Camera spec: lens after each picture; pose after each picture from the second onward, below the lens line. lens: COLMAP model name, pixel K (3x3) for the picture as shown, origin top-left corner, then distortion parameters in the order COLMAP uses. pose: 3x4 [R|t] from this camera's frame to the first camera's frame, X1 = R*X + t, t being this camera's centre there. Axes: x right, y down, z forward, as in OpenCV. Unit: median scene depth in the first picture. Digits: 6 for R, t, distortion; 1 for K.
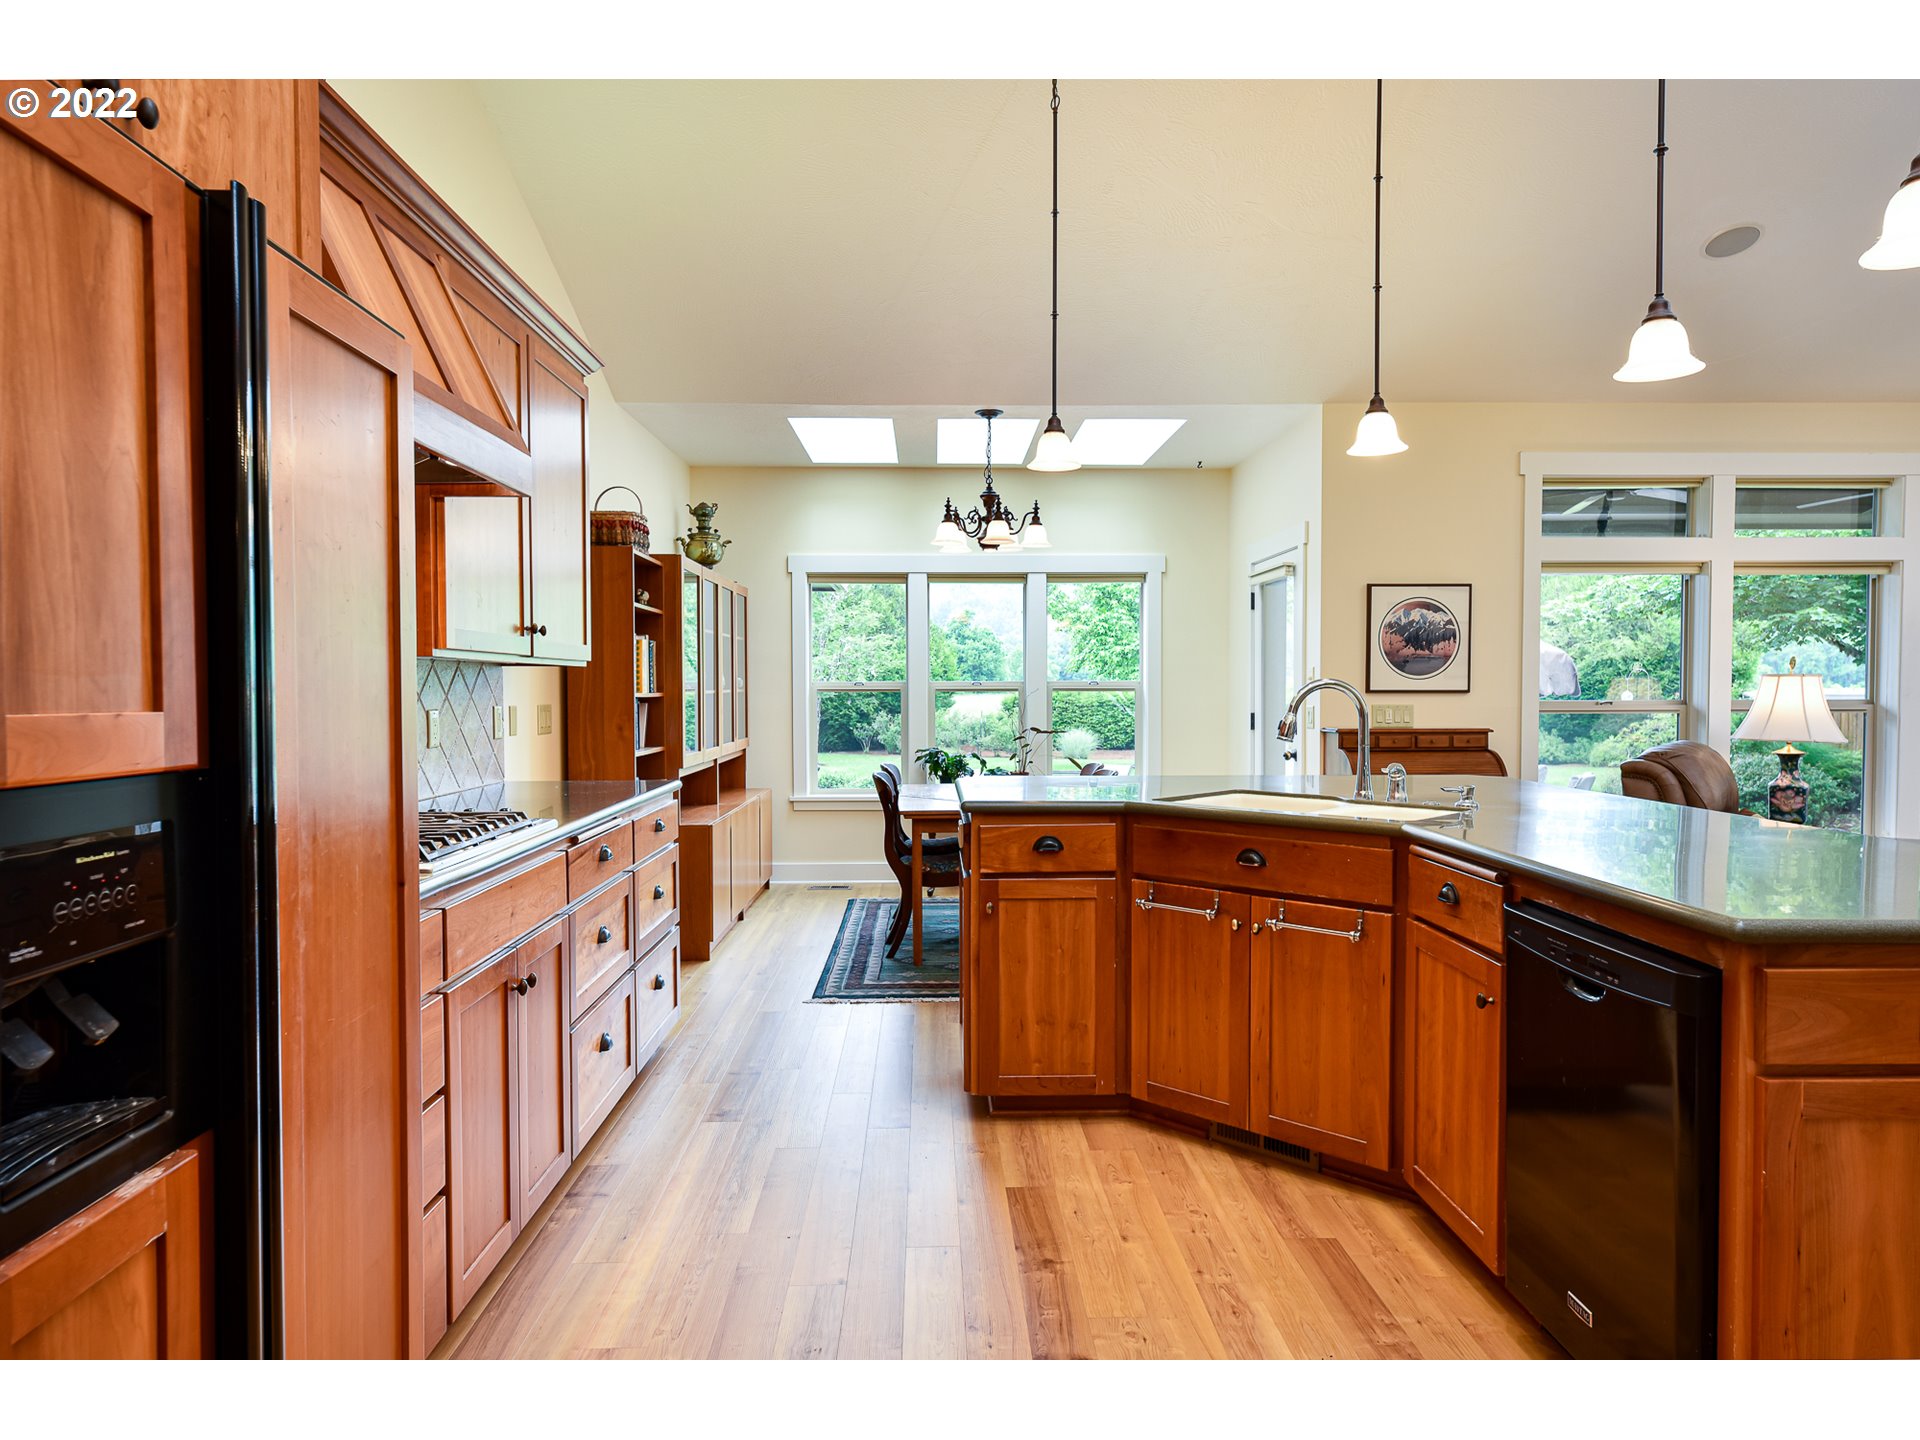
lens RADIAL K [[1216.2, 0, 946.2], [0, 1216.2, 718.2], [0, 0, 1]] dist [0.003436, -0.000635]
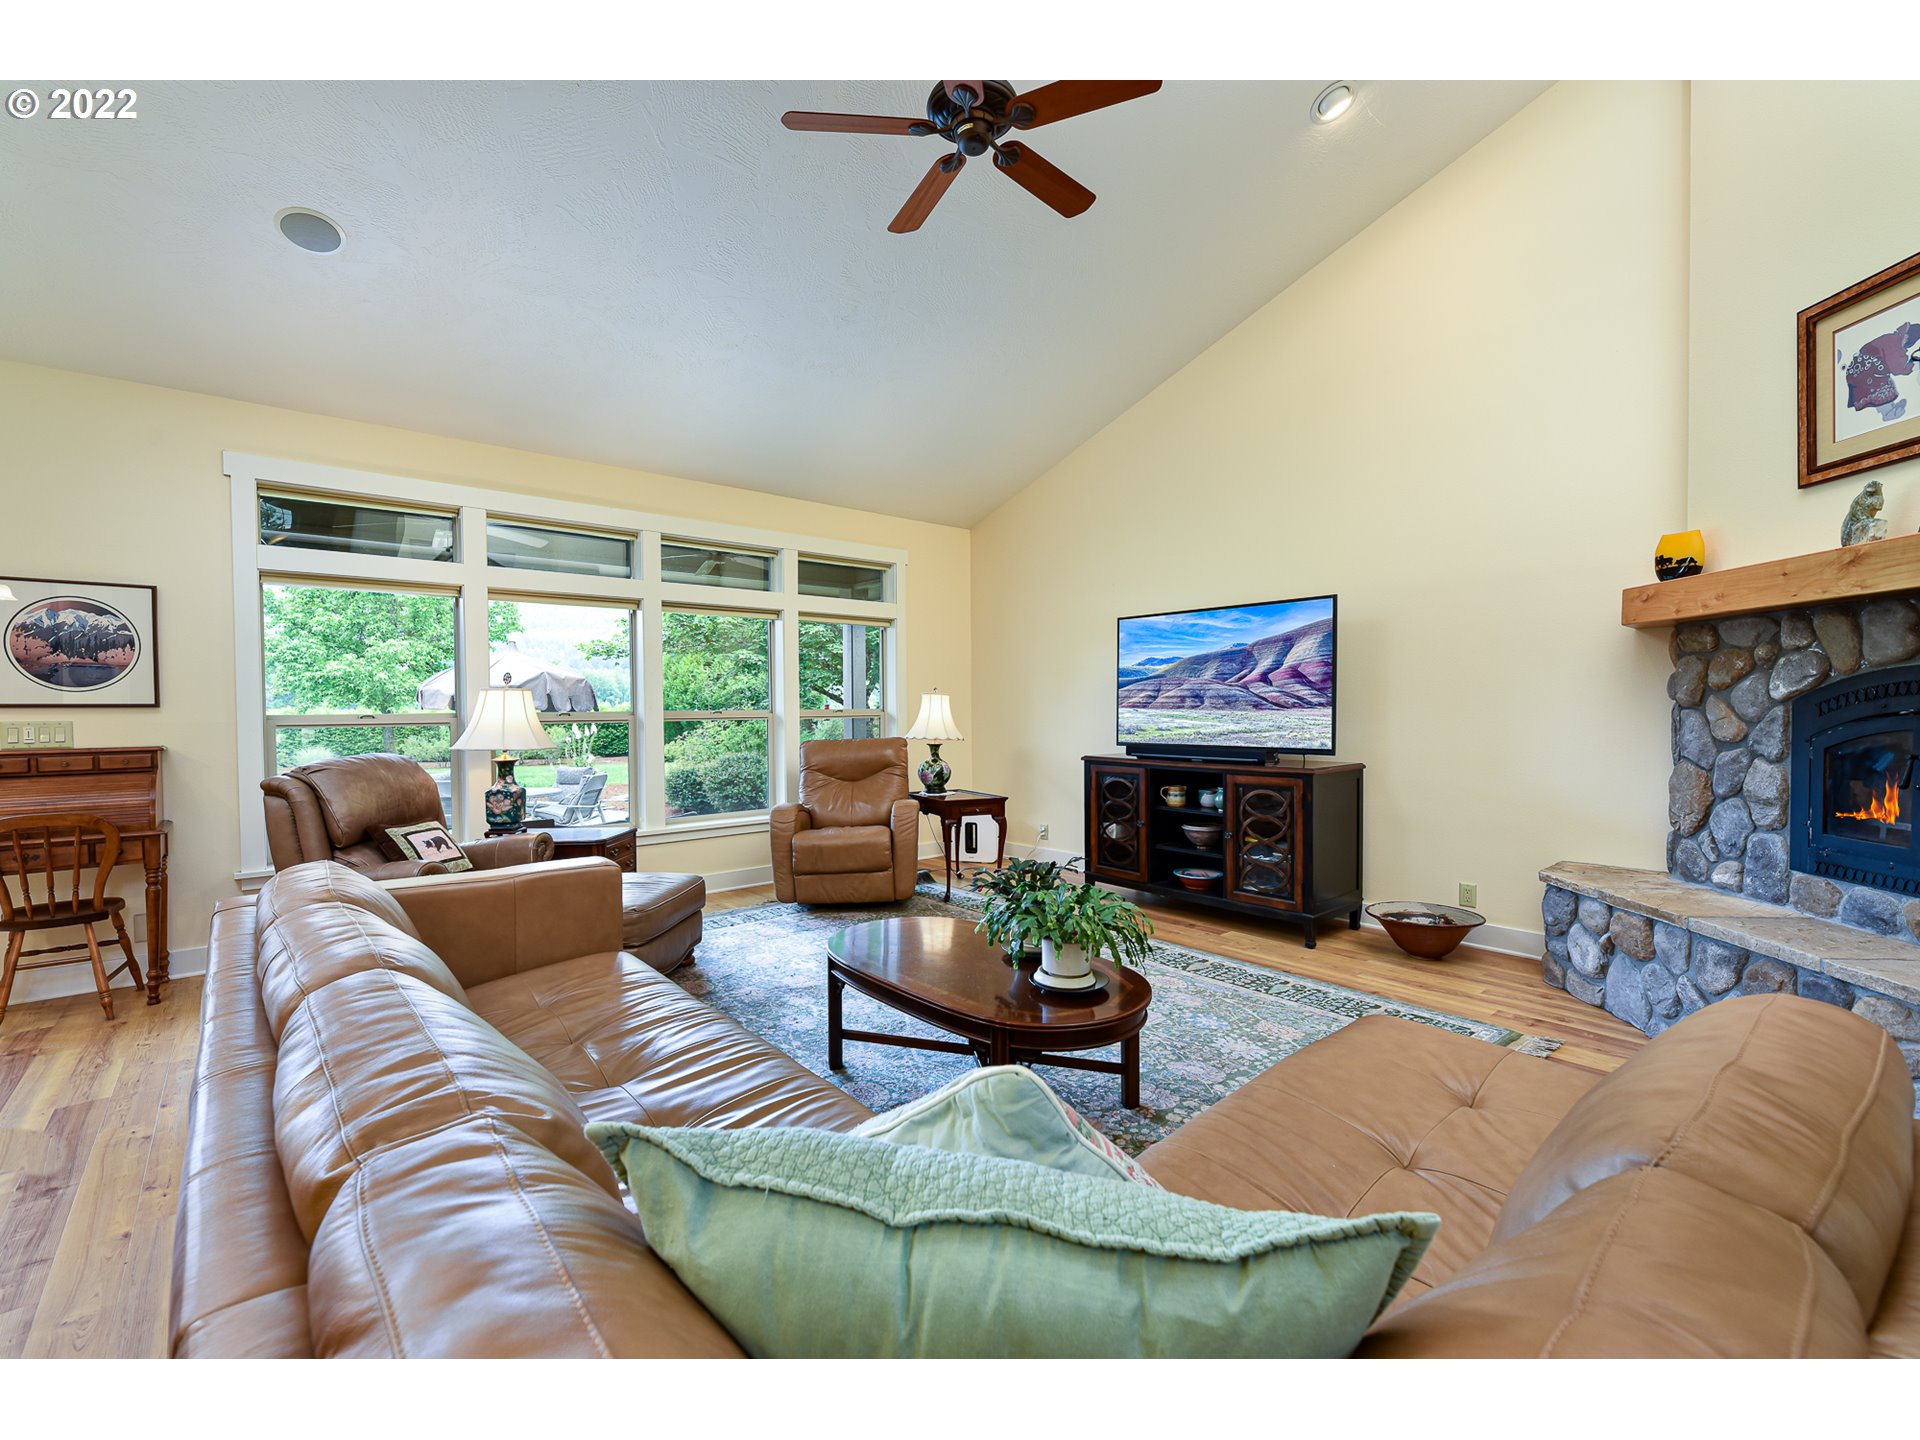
lens RADIAL K [[816.4, 0, 960.0], [0, 816.4, 720.0], [0, 0, 1]] dist [-0.001086, -0.000402]
pose [[0.766158, -0.014518, 0.642488, 0.499145], [0.022027, 0.999751, -0.003676, 0.003912], [-0.642274, 0.016969, 0.766287, 0.157539]]
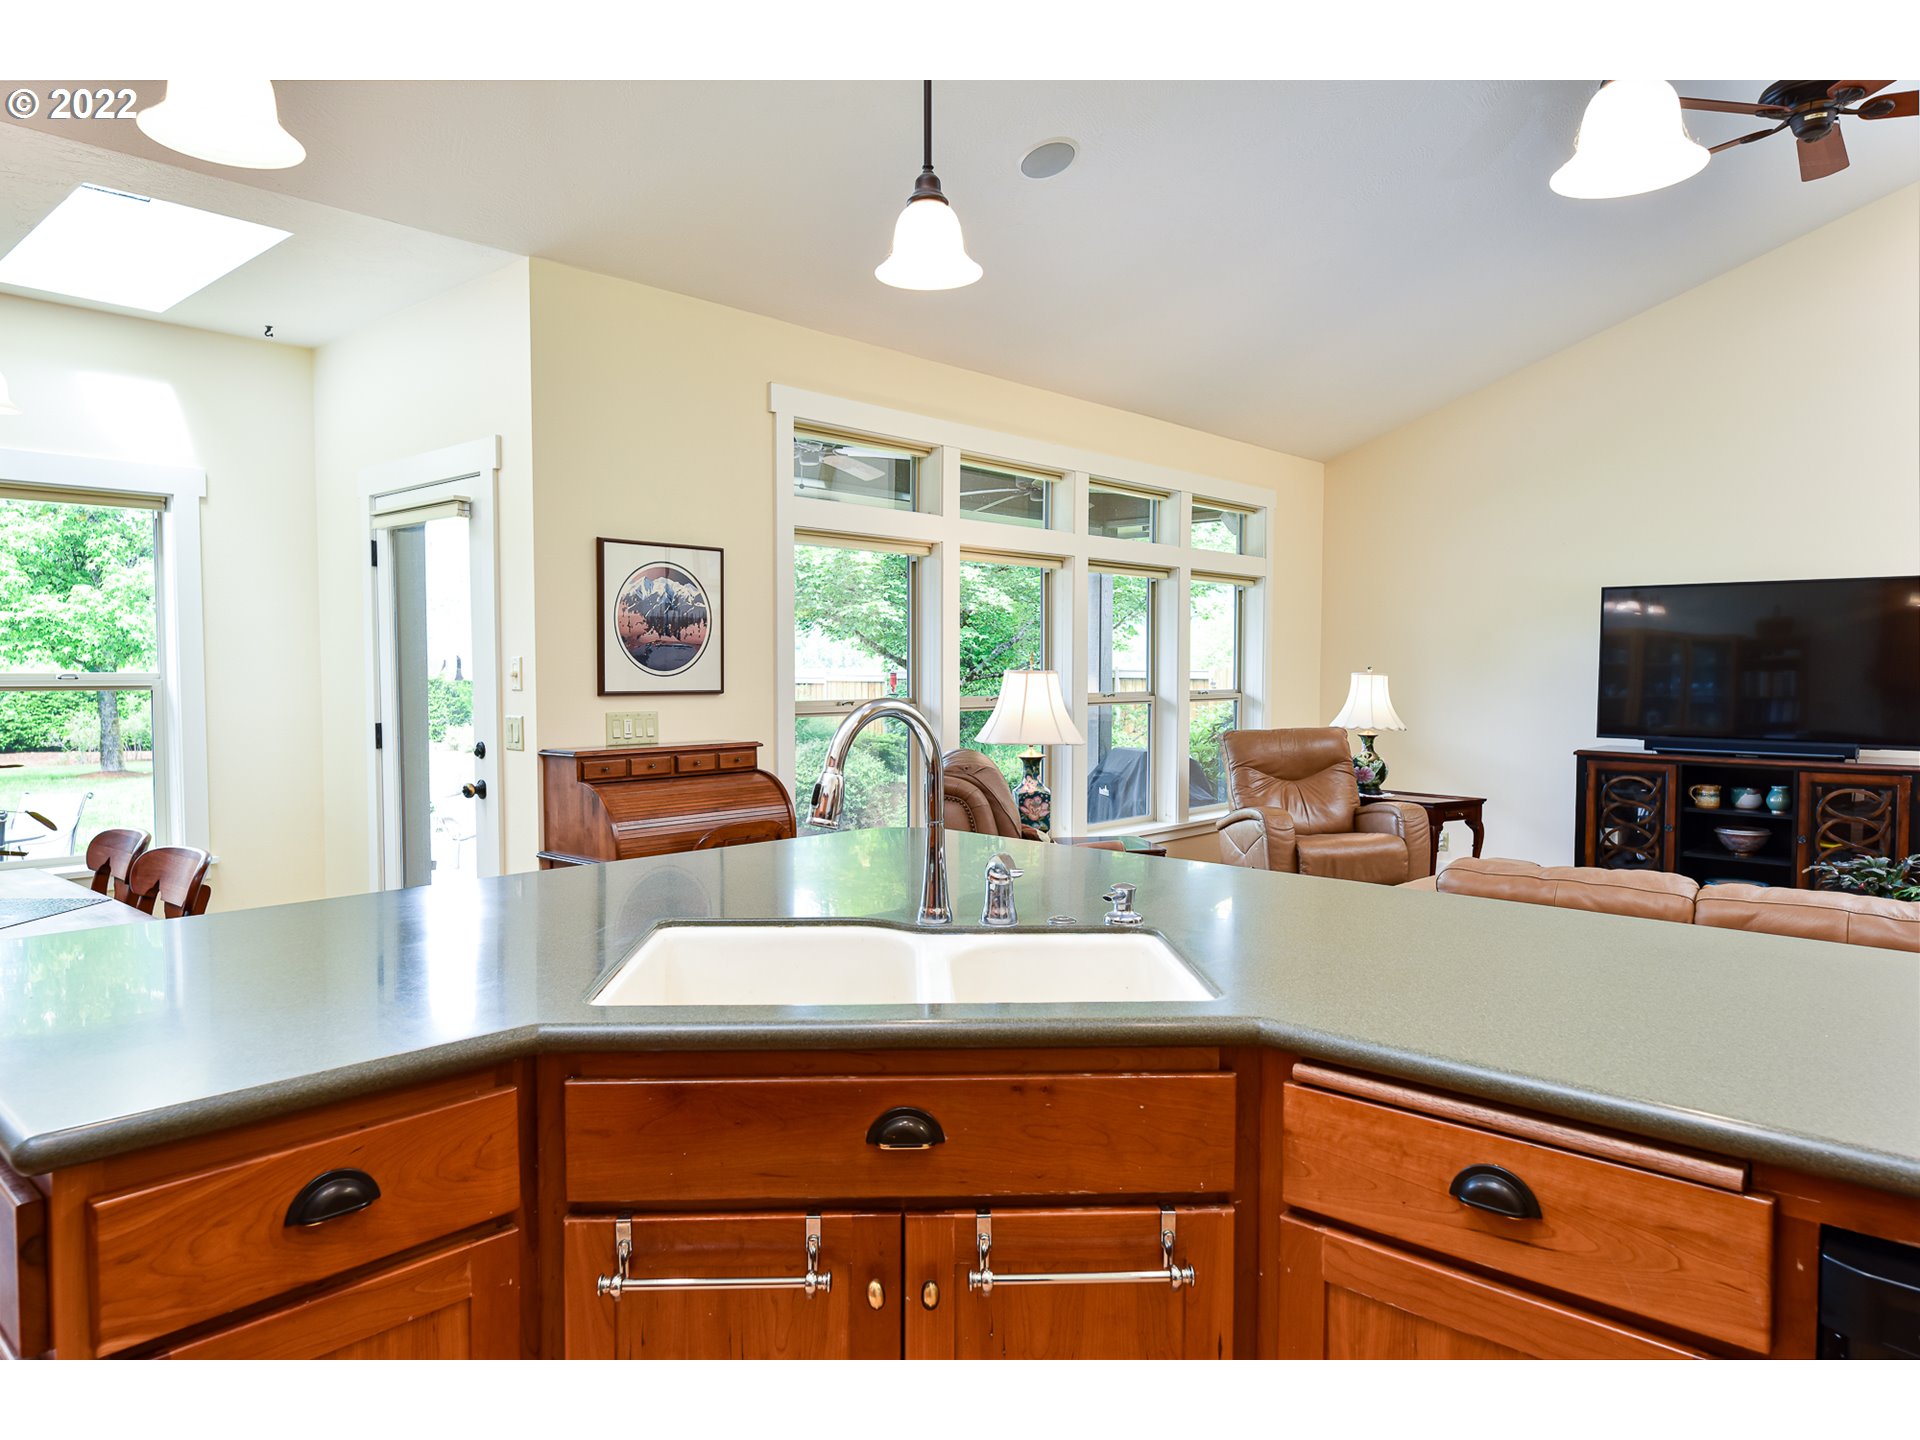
lens RADIAL K [[1233.2, 0, 960.8], [0, 1233.2, 731.6], [0, 0, 1]] dist [0.002370, 0.000418]
pose [[0.682345, -0.035716, 0.730158, -0.026366], [0.015483, 0.999288, 0.034411, -0.021691], [-0.730867, -0.012175, 0.682412, 0.374649]]
